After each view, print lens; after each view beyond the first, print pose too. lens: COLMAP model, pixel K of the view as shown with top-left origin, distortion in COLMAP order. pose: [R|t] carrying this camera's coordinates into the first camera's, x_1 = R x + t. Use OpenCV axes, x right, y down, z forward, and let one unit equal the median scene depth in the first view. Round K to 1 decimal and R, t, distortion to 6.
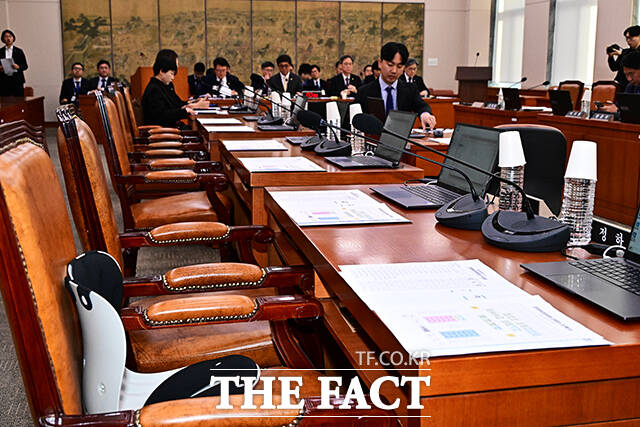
lens RADIAL K [[754.8, 0, 319.5], [0, 754.8, 213.3], [0, 0, 1]] dist [0.002331, 0.000000]
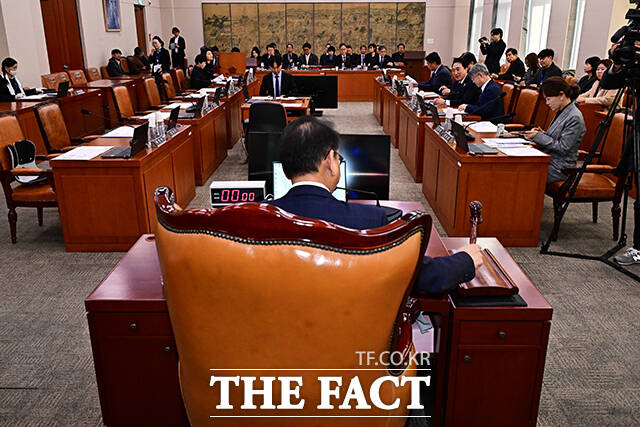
lens RADIAL K [[544.7, 0, 320.9], [0, 544.7, 213.8], [0, 0, 1]] dist [-0.000553, 0.004153]
pose [[0.975102, 0.065305, -0.211923, 0.204422], [-0.035310, 0.989186, 0.142353, 0.000273], [0.218928, -0.131326, 0.966863, -0.198338]]
